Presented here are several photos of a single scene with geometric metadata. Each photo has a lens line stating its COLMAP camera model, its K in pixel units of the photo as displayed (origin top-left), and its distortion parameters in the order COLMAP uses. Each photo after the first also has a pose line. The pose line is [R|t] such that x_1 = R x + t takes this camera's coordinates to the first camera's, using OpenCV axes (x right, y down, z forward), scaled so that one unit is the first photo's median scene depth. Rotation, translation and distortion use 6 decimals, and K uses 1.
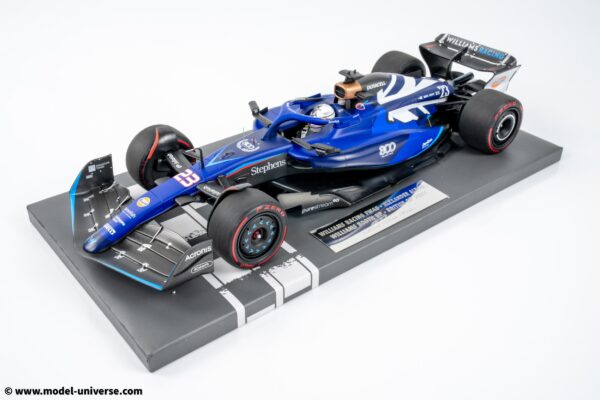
lens RADIAL K [[671.1, 0, 300.0], [0, 671.1, 200.0], [0, 0, 1]] dist [-0.002717, -0.009629]
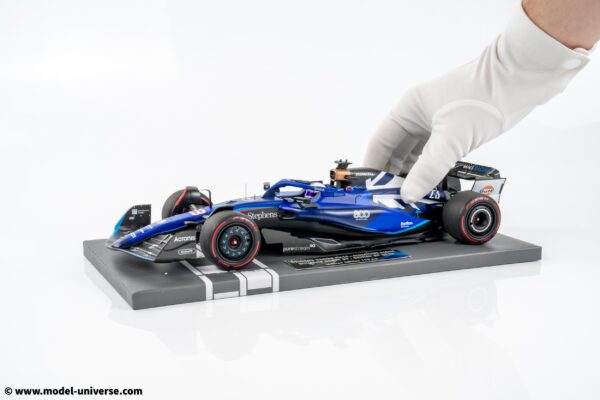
lens RADIAL K [[894.3, 0, 317.8], [0, 894.3, 200.0], [0, 0, 1]] dist [0.052508, 0.019641]
pose [[0.975317, 0.039456, -0.217255, 0.424810], [-0.120570, 0.919439, -0.374293, 0.548348], [0.184985, 0.391249, 0.901502, -0.535872]]
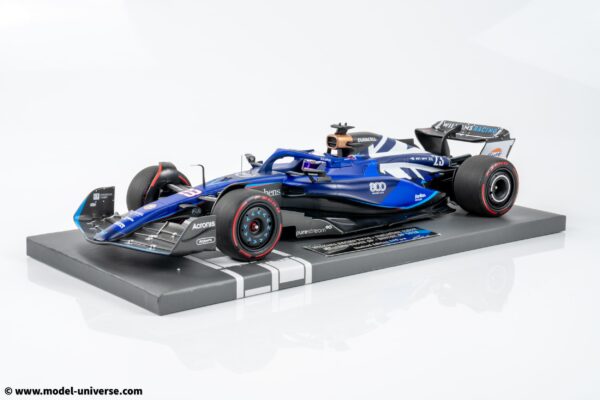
lens RADIAL K [[1110.6, 0, 292.7], [0, 1110.6, 183.4], [0, 0, 1]] dist [0.104311, 0.047493]
pose [[0.999996, -0.001746, -0.002048, 0.001601], [0.000833, 0.924392, -0.381443, 0.598922], [0.002559, 0.381440, 0.924390, -0.621342]]
